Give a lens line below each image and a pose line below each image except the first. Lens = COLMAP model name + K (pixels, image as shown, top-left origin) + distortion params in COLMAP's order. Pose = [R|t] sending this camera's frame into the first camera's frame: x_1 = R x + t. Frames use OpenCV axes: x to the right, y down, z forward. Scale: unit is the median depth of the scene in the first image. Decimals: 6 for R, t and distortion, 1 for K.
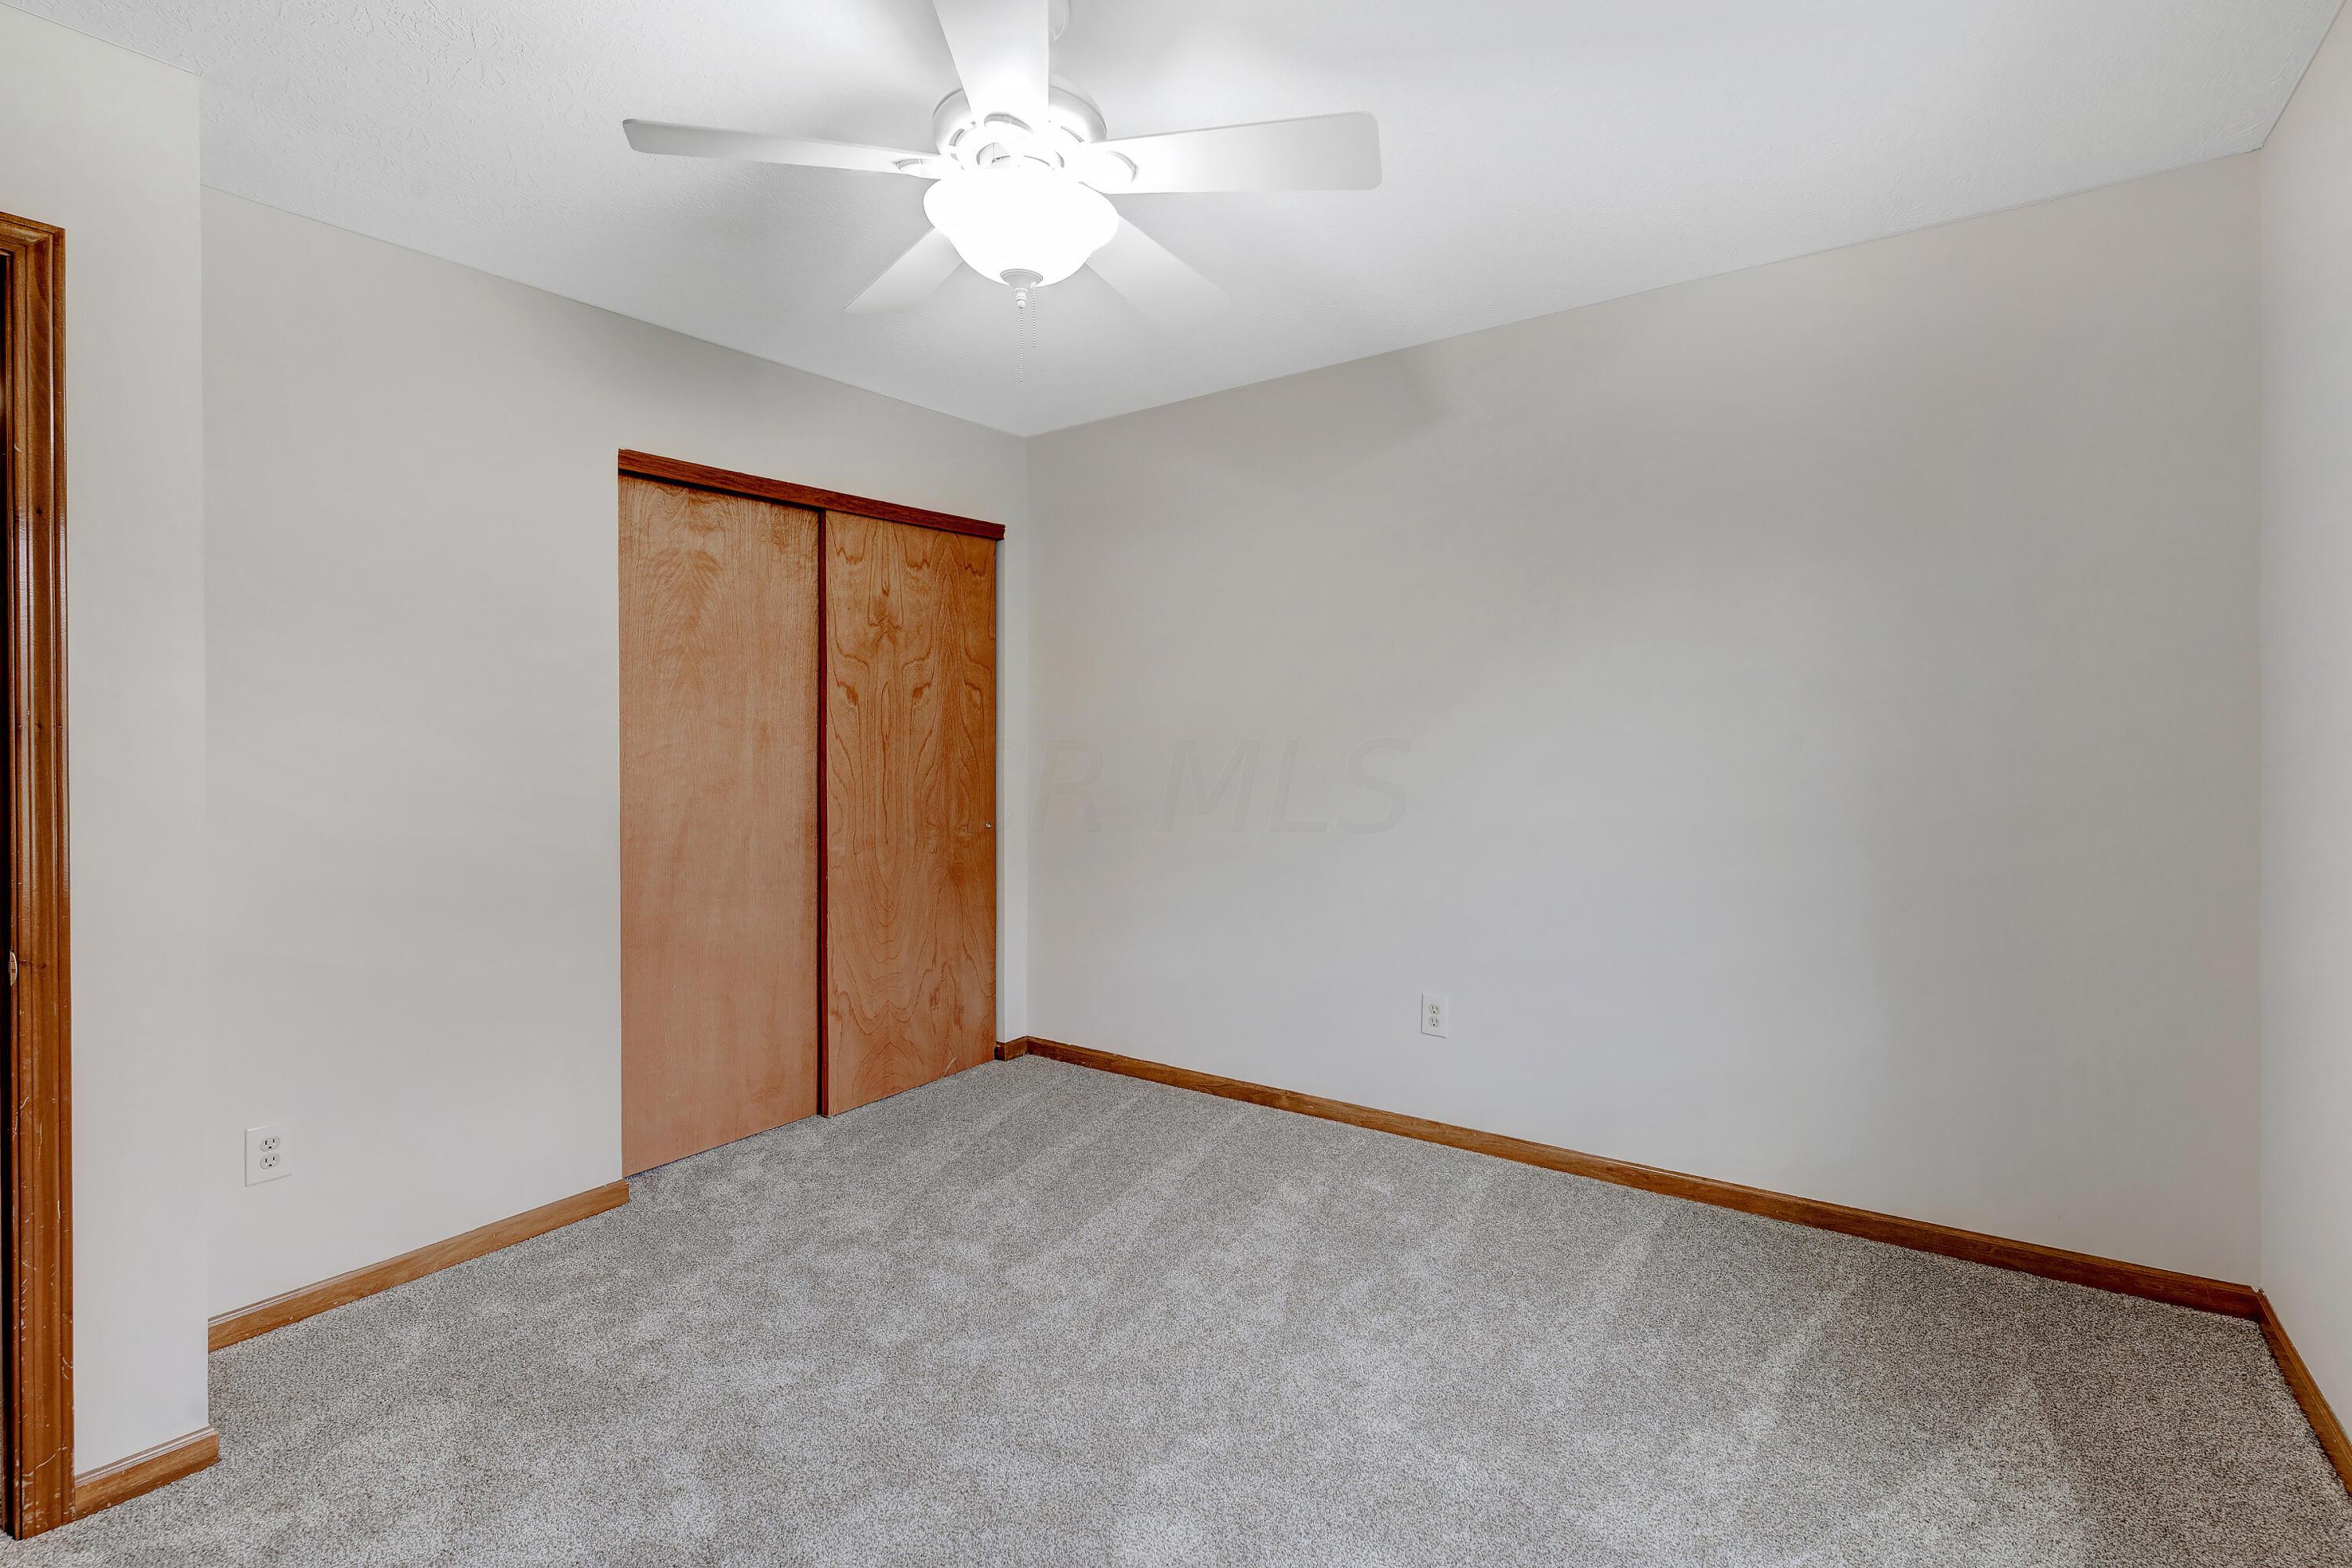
lens RADIAL K [[1060.4, 0, 1180.6], [0, 1060.4, 751.5], [0, 0, 1]] dist [0.000607, 0.000044]
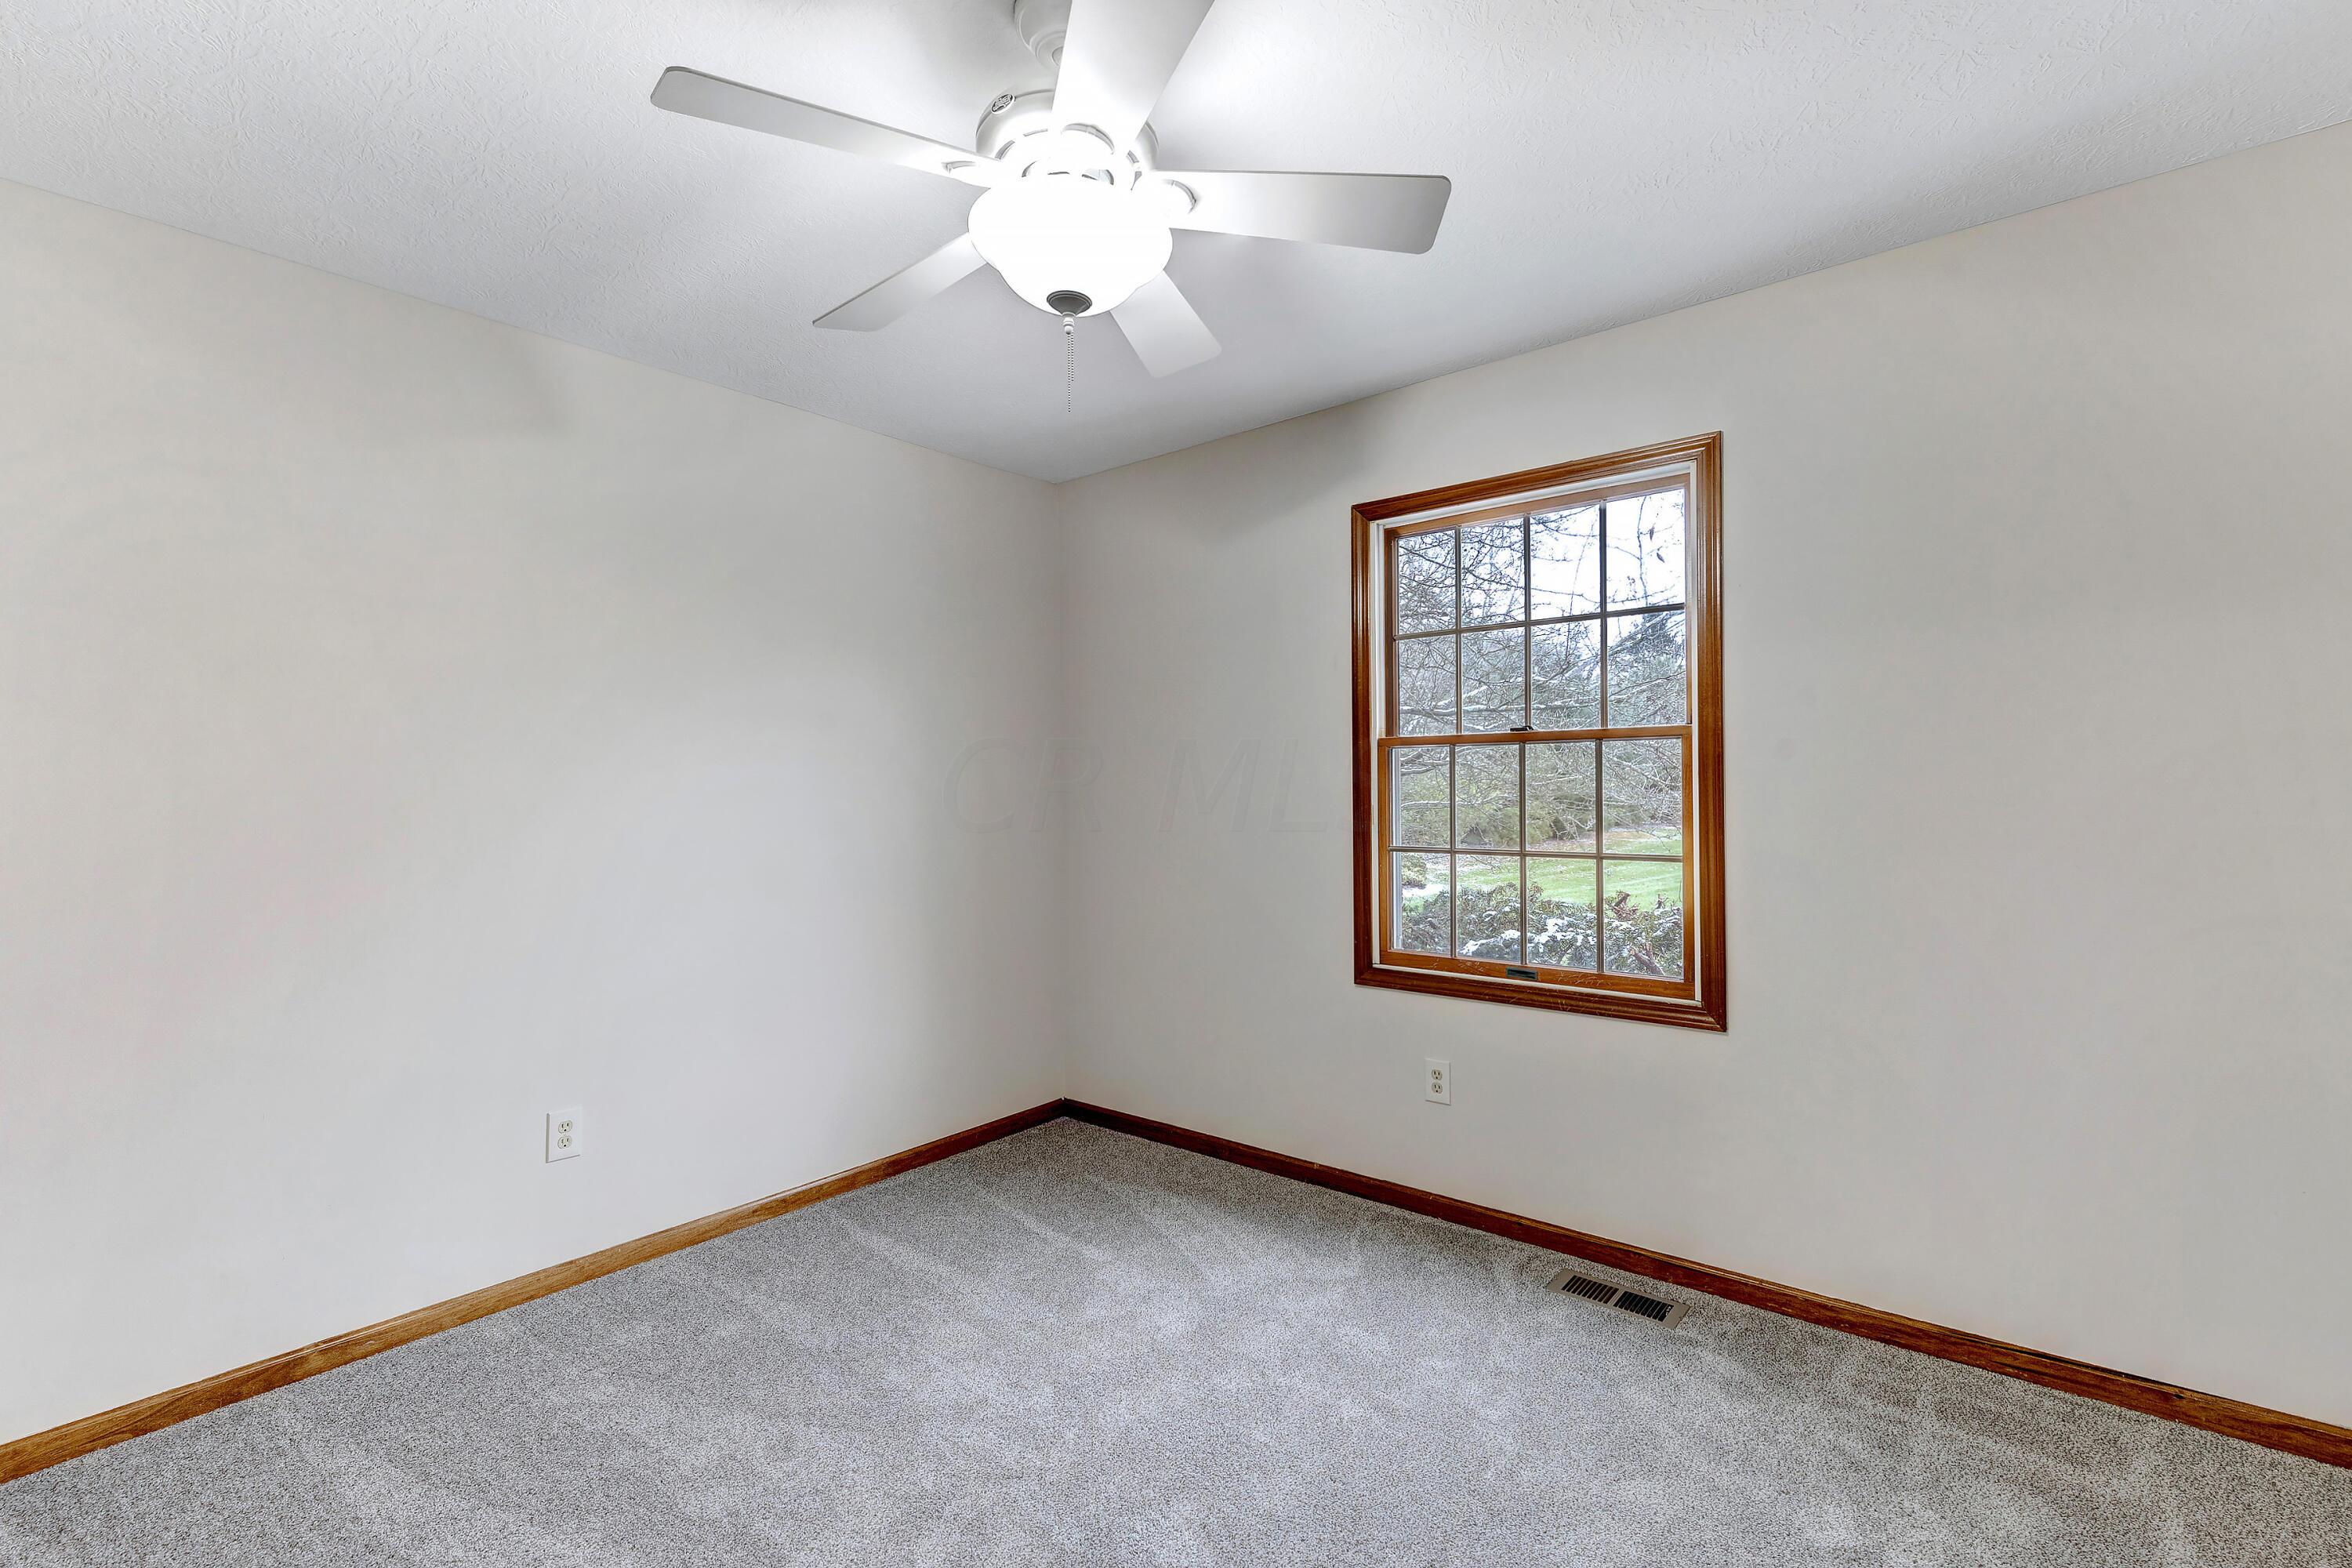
lens RADIAL K [[1060.4, 0, 1180.6], [0, 1060.4, 751.5], [0, 0, 1]] dist [0.000607, 0.000044]
pose [[0.088173, 0.038788, 0.995350, -0.711831], [0.026464, 0.998798, -0.041266, -0.009116], [-0.995754, 0.029979, 0.087041, 0.538267]]
